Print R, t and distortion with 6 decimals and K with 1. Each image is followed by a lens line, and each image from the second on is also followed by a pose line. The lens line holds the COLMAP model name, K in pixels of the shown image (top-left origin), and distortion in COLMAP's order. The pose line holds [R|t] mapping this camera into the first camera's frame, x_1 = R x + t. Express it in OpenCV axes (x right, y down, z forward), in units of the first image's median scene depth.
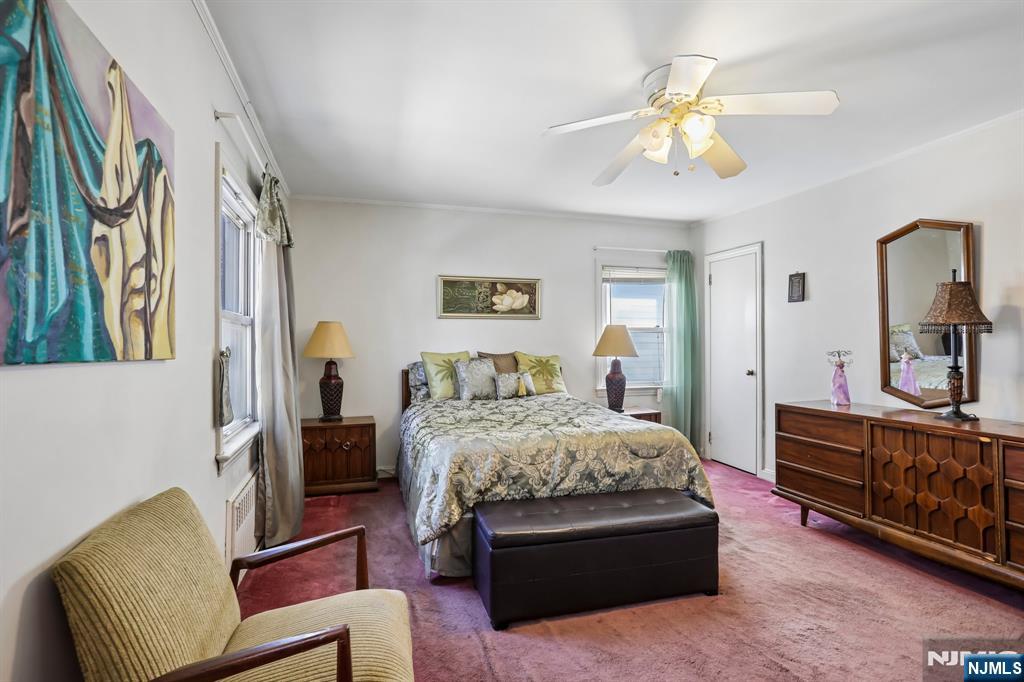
lens RADIAL K [[494.3, 0, 509.2], [0, 494.3, 341.2], [0, 0, 1]] dist [-0.033844, 0.007164]
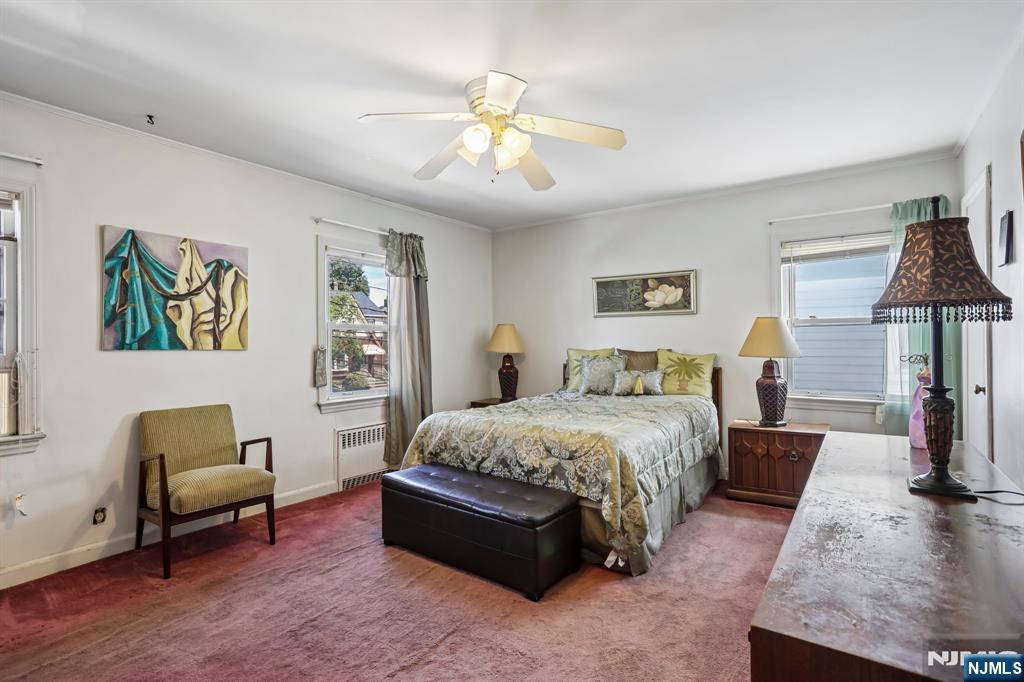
lens RADIAL K [[494.3, 0, 510.3], [0, 494.3, 339.4], [0, 0, 1]] dist [-0.033844, 0.007164]
pose [[0.608804, -0.003558, -0.793313, 1.011770], [0.007976, 0.999967, 0.001636, -0.003350], [0.793281, -0.007324, 0.608812, 0.322904]]
